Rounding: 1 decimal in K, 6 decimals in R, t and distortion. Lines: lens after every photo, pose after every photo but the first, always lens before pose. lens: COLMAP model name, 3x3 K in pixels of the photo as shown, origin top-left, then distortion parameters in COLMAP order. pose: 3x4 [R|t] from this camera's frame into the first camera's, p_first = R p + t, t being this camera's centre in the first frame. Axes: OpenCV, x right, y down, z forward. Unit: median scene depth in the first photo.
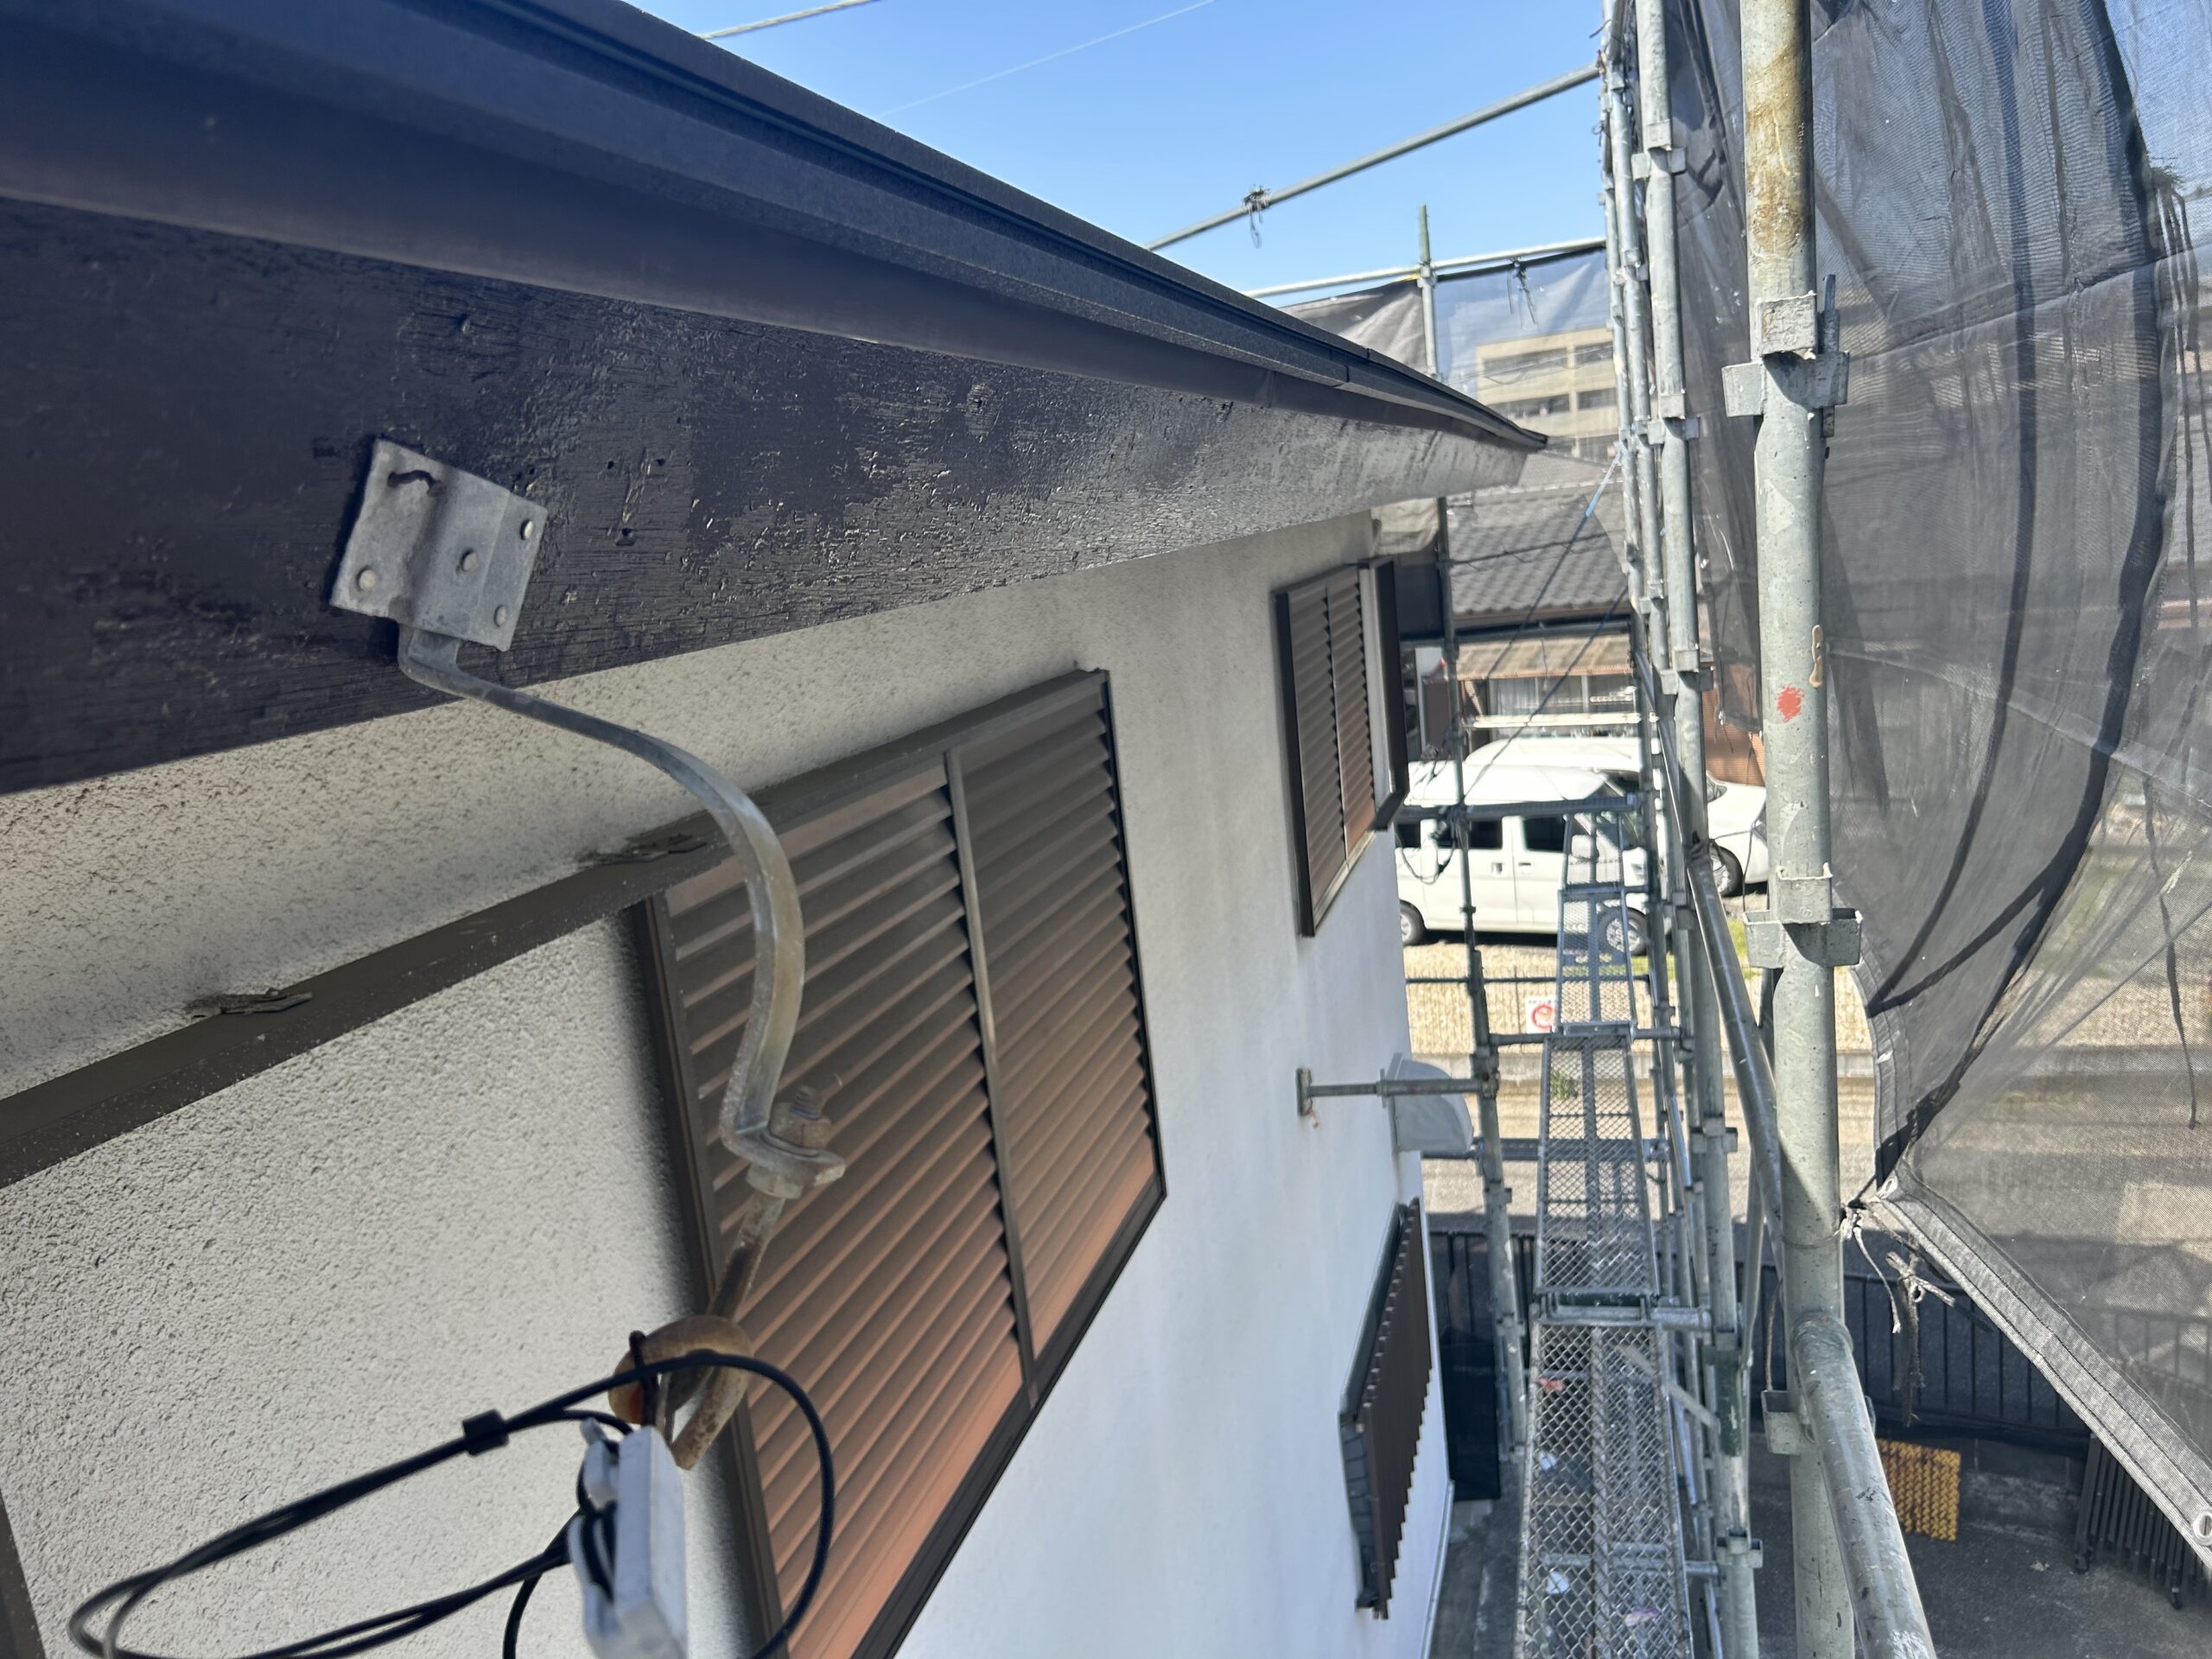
lens RADIAL K [[1694.5, 0, 1110.8], [0, 1694.5, 852.0], [0, 0, 1]] dist [0.074437, -0.104949]
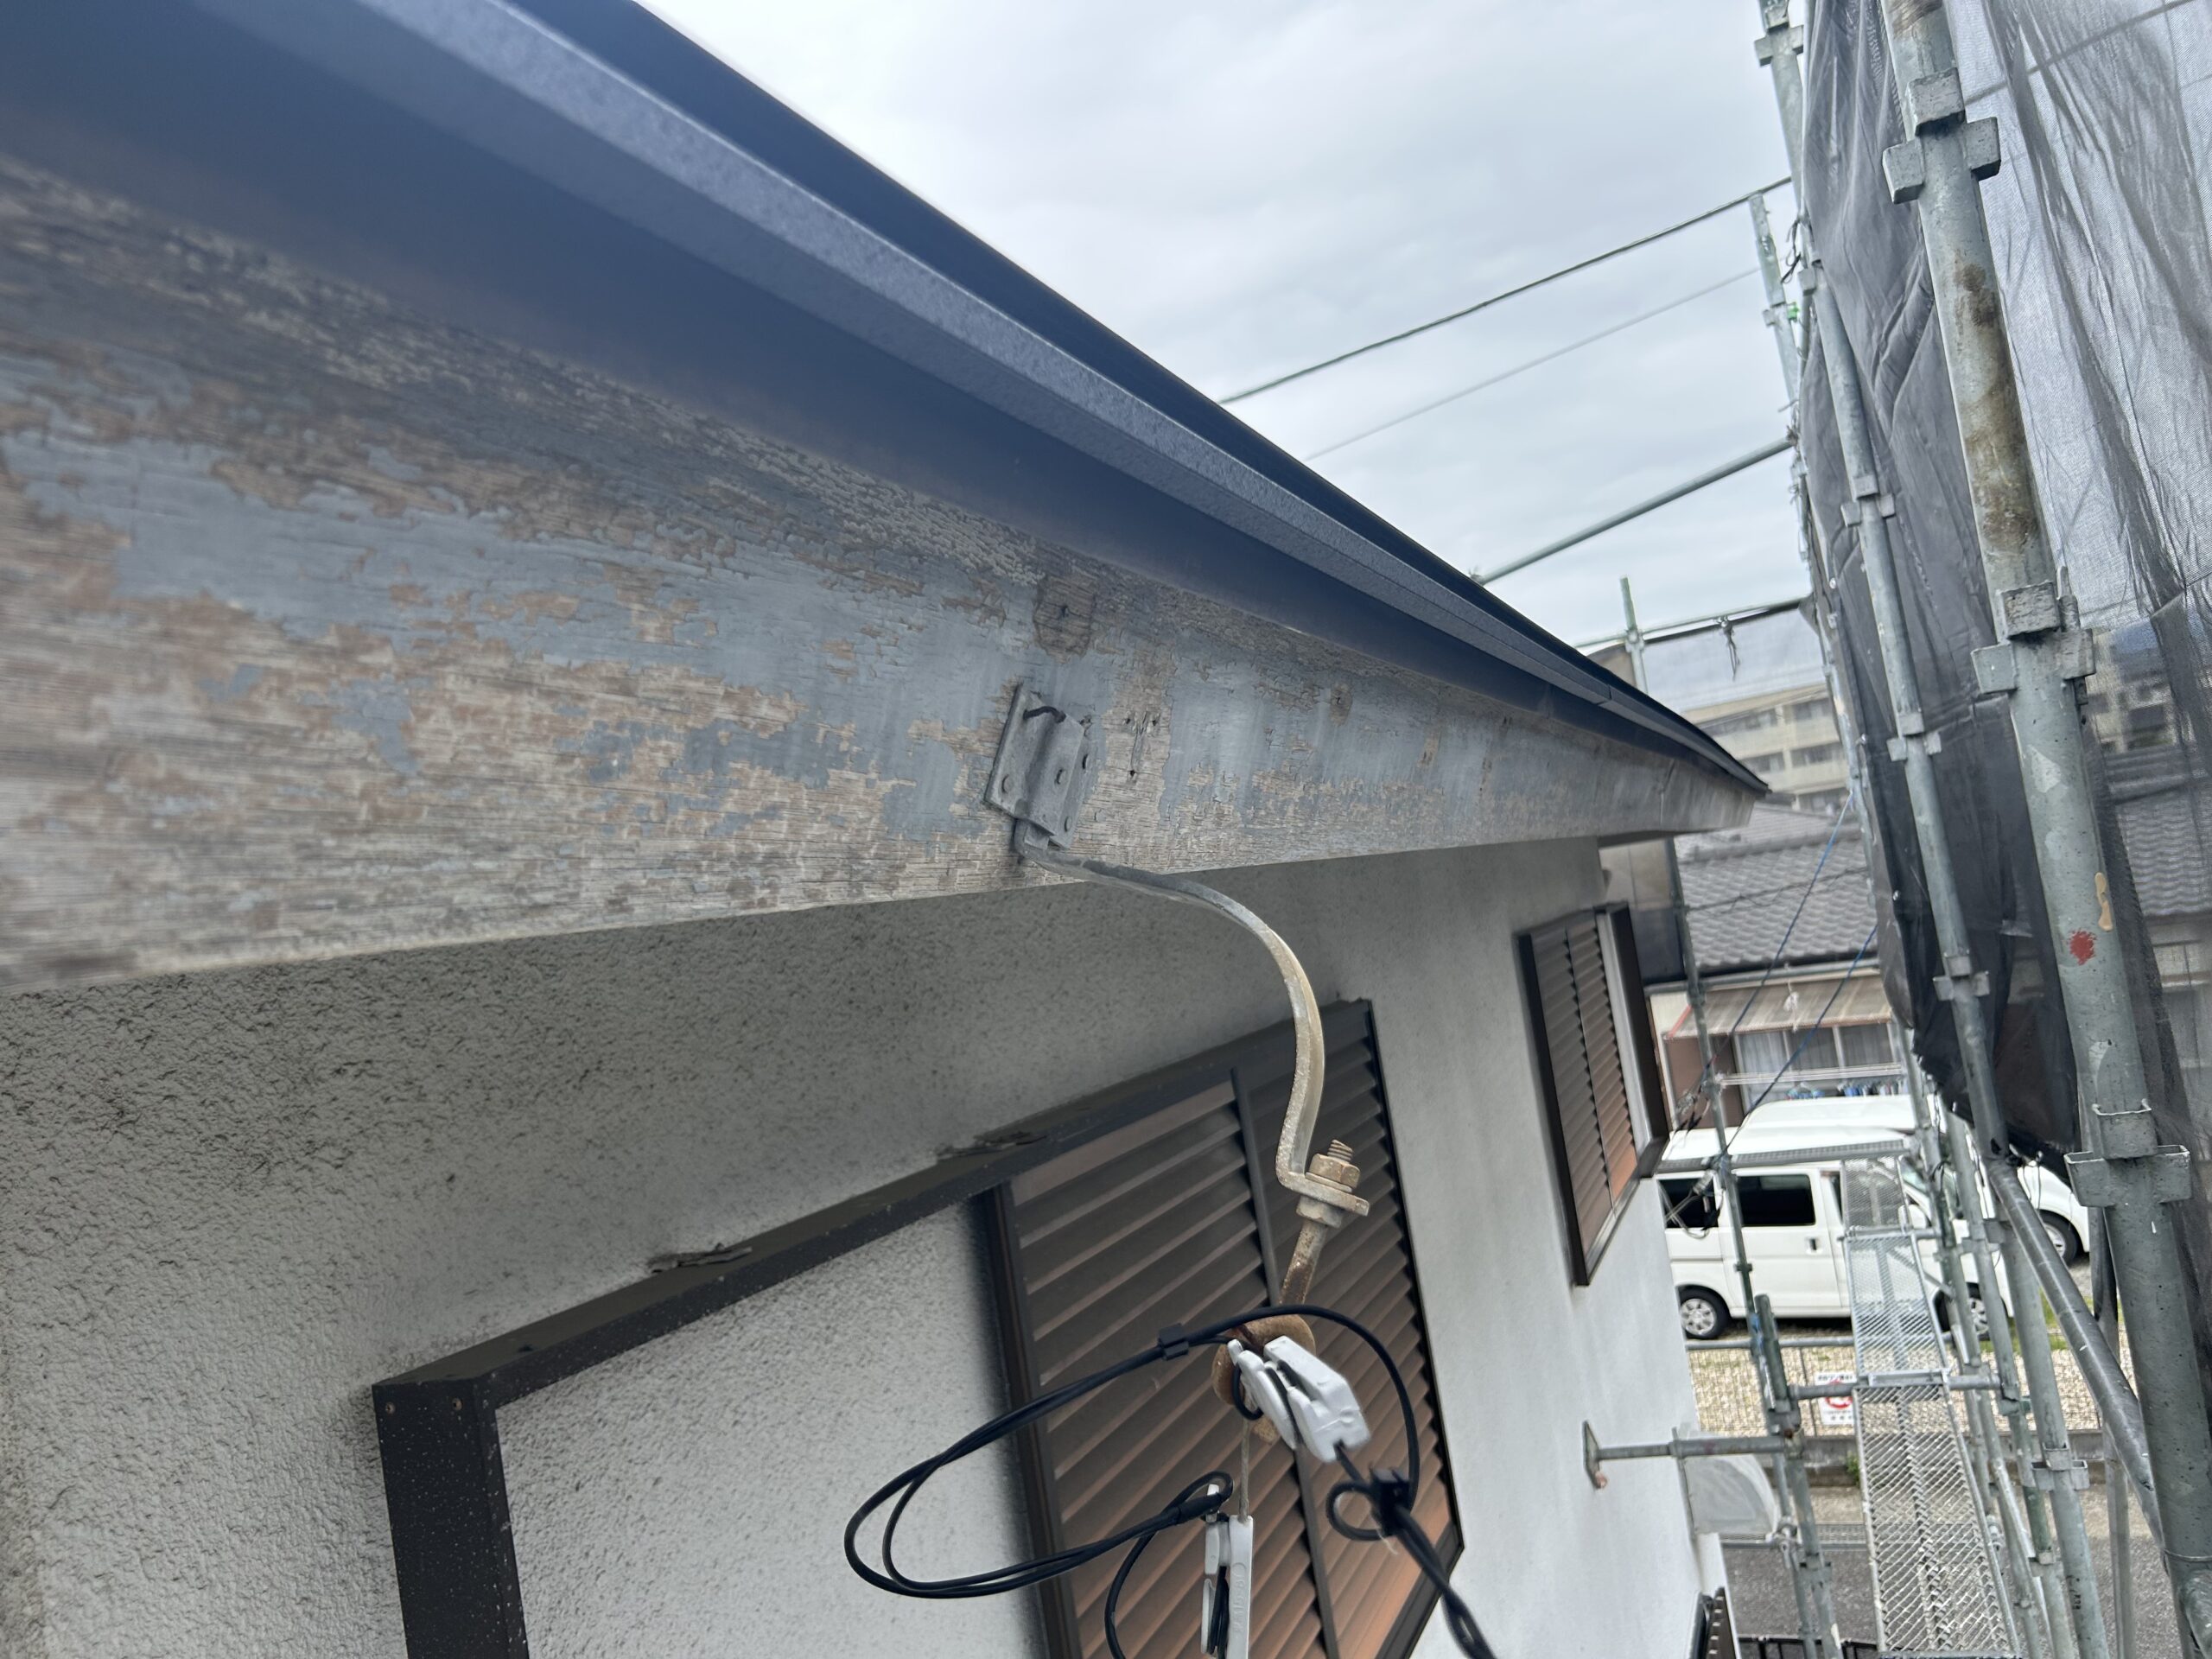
lens RADIAL K [[1694.5, 0, 1110.8], [0, 1694.5, 852.0], [0, 0, 1]] dist [0.074437, -0.104949]
pose [[0.991197, -0.052679, -0.121466, -0.056207], [0.024383, 0.974374, -0.223608, 0.064222], [0.130132, 0.218678, 0.967081, -0.100315]]
